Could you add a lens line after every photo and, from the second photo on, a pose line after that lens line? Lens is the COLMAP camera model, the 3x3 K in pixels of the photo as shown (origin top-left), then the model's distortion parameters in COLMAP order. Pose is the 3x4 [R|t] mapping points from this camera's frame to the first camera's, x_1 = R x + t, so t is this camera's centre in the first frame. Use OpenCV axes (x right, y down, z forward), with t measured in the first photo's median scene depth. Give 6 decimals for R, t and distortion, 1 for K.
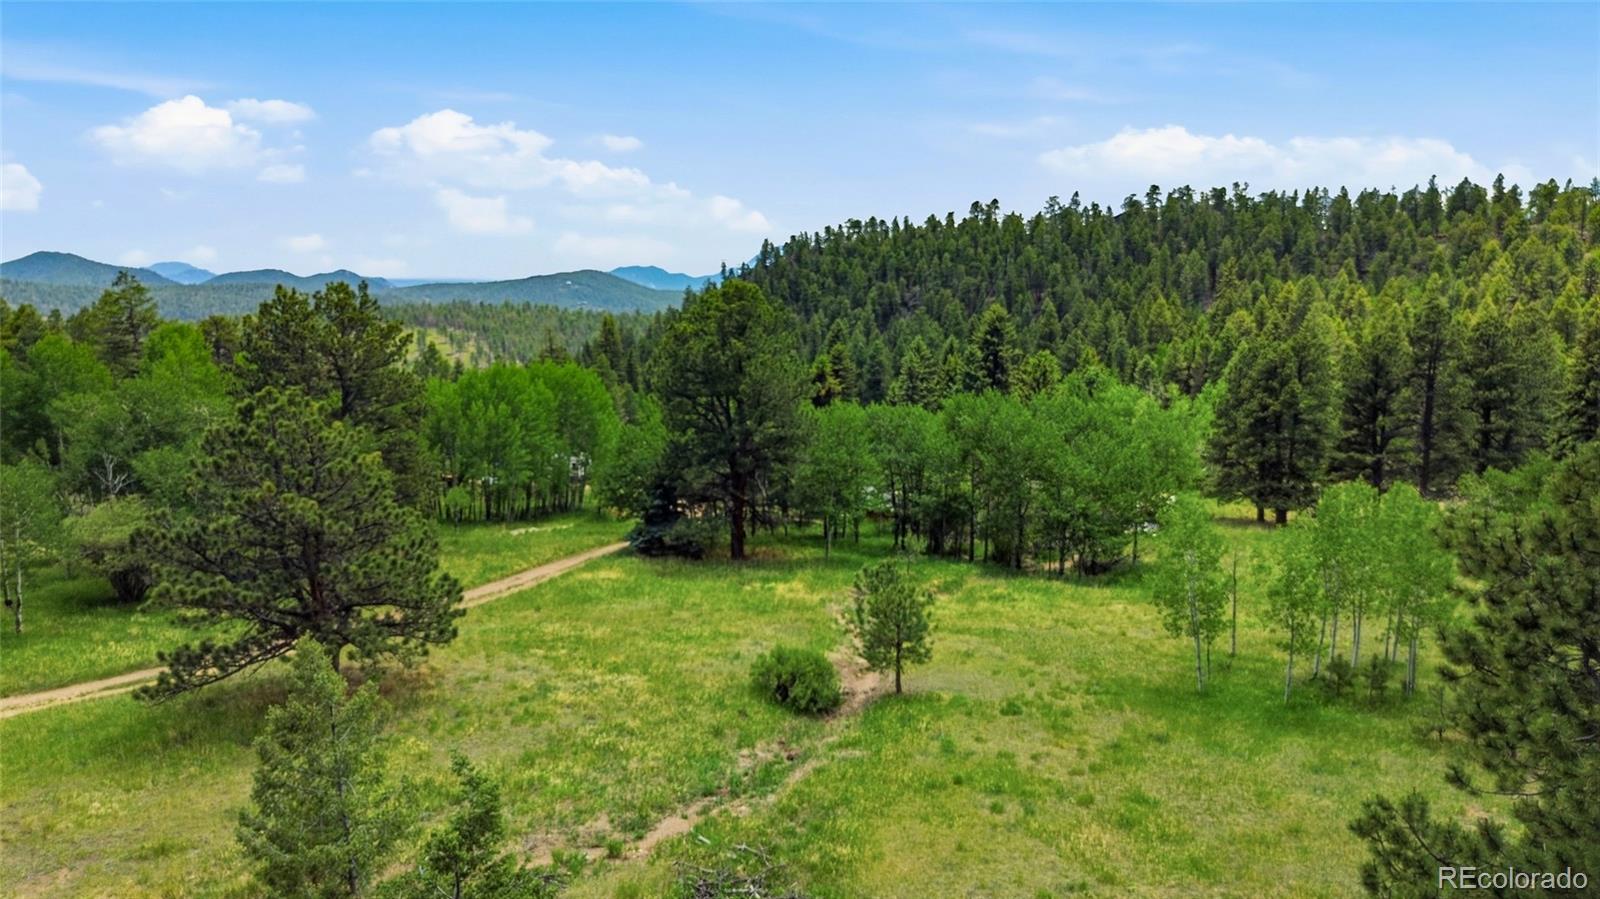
lens RADIAL K [[1123.4, 0, 800.0], [0, 1123.4, 449.5], [0, 0, 1]] dist [0.085680, -0.156282]
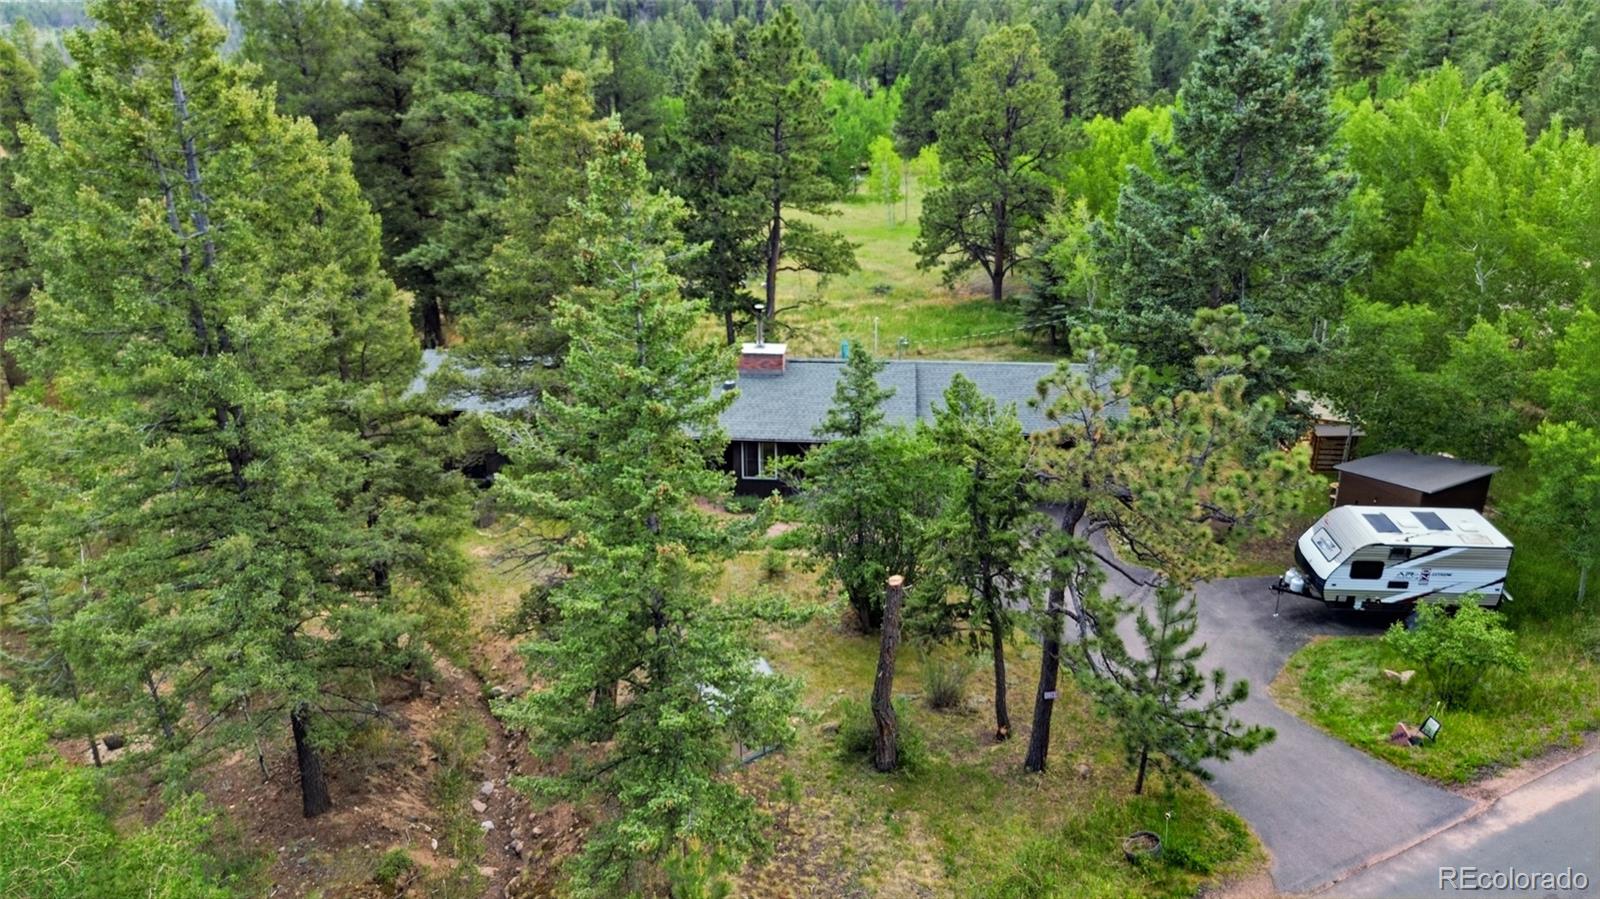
lens RADIAL K [[1130.3, 0, 800.0], [0, 1130.3, 449.5], [0, 0, 1]] dist [0.006604, 0.001266]
pose [[0.967095, -0.104511, 0.231958, -0.136017], [0.042209, 0.965005, 0.258811, 0.019367], [-0.250889, -0.240504, 0.937663, -0.413212]]
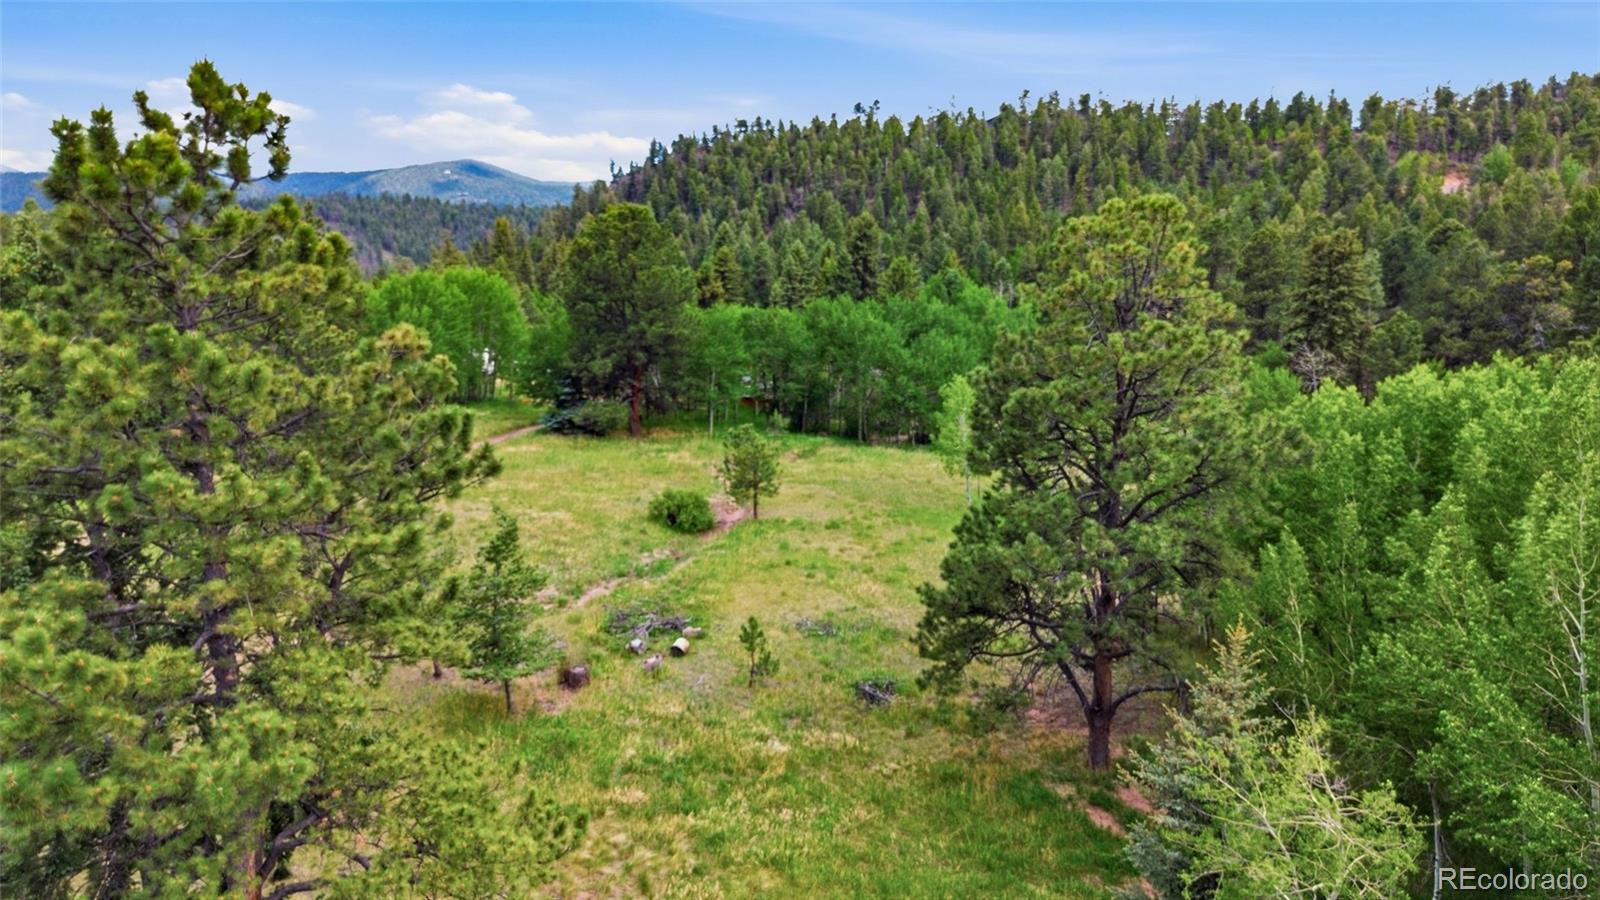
lens RADIAL K [[1123.4, 0, 800.0], [0, 1123.4, 450.0], [0, 0, 1]] dist [0.085680, -0.156282]
pose [[0.995562, -0.016264, 0.092689, 0.005368], [0.007641, 0.995670, 0.092645, 0.000657], [-0.093795, -0.091526, 0.991376, -0.140310]]
